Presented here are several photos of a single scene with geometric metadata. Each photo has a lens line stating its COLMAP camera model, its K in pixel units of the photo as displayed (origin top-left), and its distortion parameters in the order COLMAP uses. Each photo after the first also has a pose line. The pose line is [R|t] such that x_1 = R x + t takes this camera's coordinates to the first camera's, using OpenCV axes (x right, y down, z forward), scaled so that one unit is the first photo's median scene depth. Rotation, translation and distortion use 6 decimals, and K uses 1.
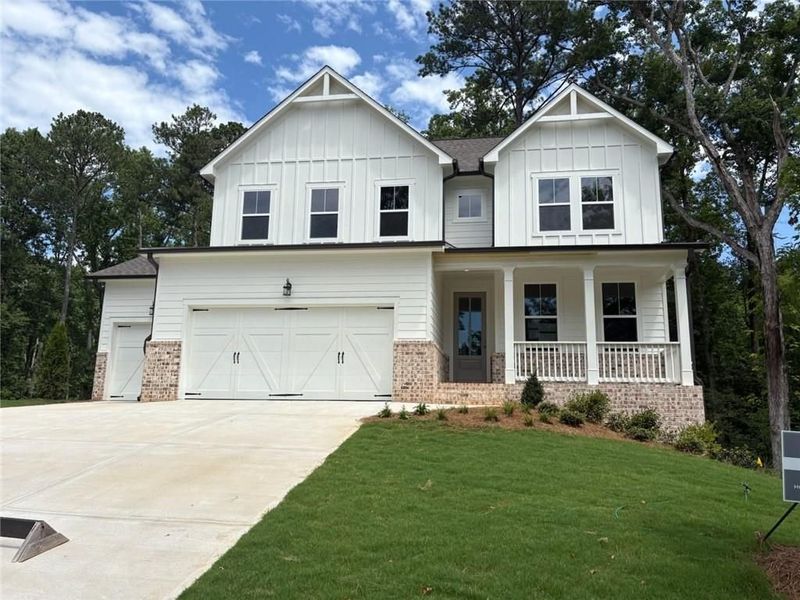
lens RADIAL K [[609.9, 0, 400.0], [0, 609.9, 300.0], [0, 0, 1]] dist [0.002307, 0.000243]
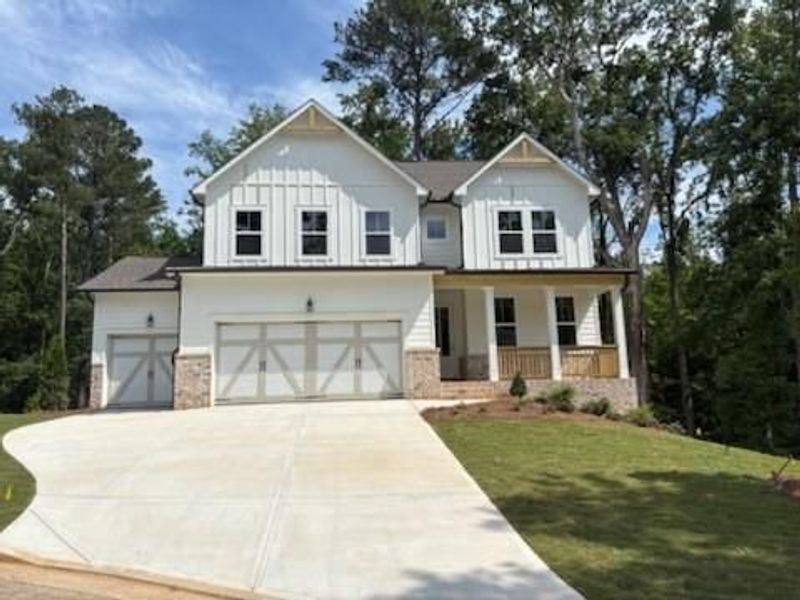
lens RADIAL K [[616.5, 0, 399.1], [0, 616.5, 305.4], [0, 0, 1]] dist [0.001882, -0.003843]
pose [[0.969000, -0.006249, 0.246982, -0.256138], [-0.000159, 0.999664, 0.025916, -0.040406], [-0.247061, -0.025152, 0.968673, -0.134180]]
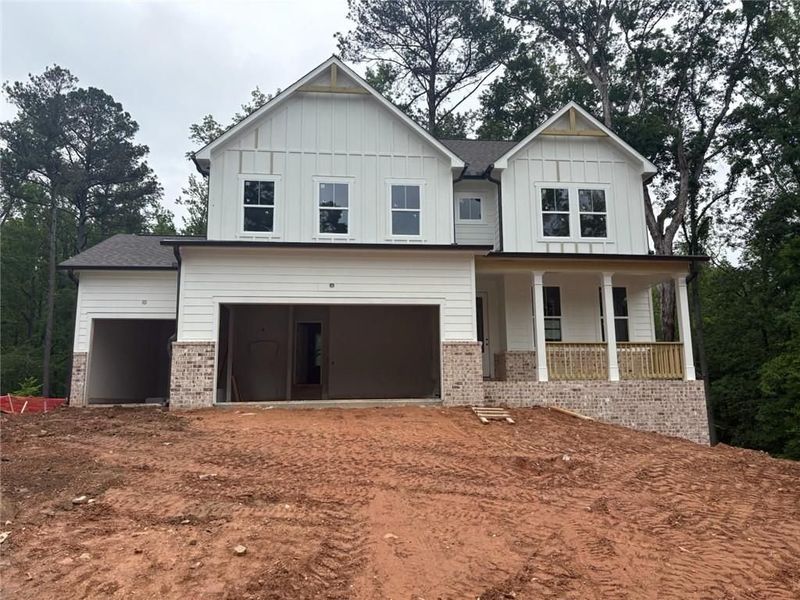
lens RADIAL K [[616.5, 0, 399.1], [0, 616.5, 305.4], [0, 0, 1]] dist [0.001882, -0.003843]
pose [[0.966756, 0.012756, 0.255383, -0.276031], [-0.019657, 0.999507, 0.024490, -0.013915], [-0.254944, -0.028696, 0.966530, 0.017173]]
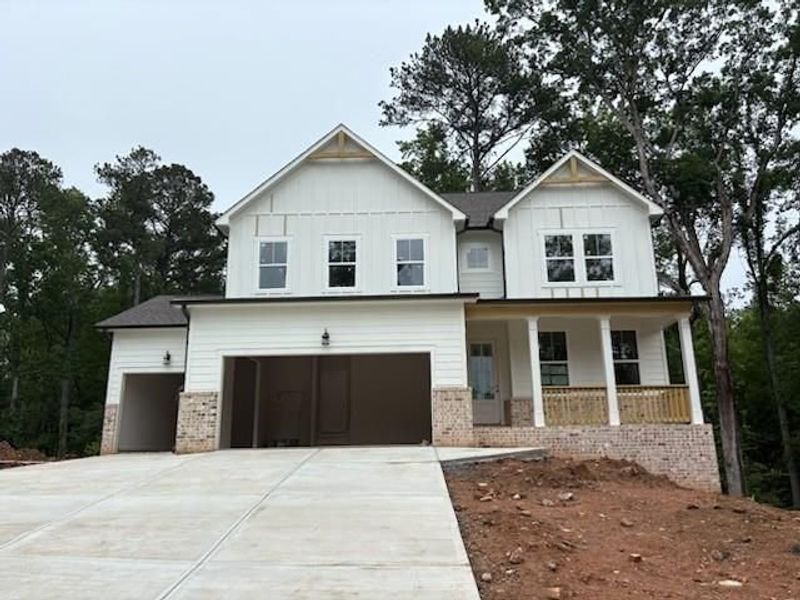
lens RADIAL K [[617.0, 0, 401.1], [0, 617.0, 297.3], [0, 0, 1]] dist [0.004132, -0.007064]
pose [[0.992094, 0.001127, 0.125488, -0.157612], [0.008109, 0.997294, -0.073062, -0.008860], [-0.125231, 0.073502, 0.989401, -0.044570]]
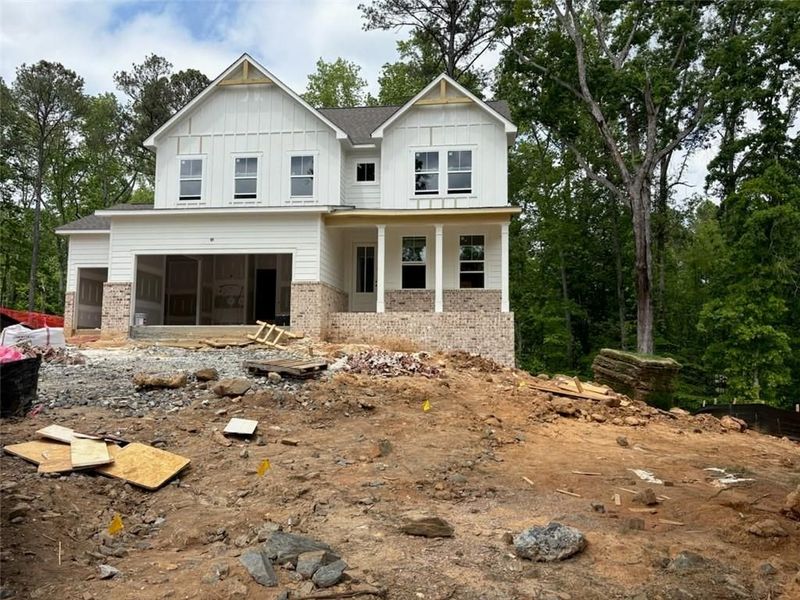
lens RADIAL K [[610.5, 0, 392.1], [0, 610.5, 305.2], [0, 0, 1]] dist [0.098169, -0.172494]
pose [[0.999793, -0.007455, 0.018912, 0.147989], [0.005501, 0.994839, 0.101314, -0.012149], [-0.019570, -0.101189, 0.994675, -0.279902]]
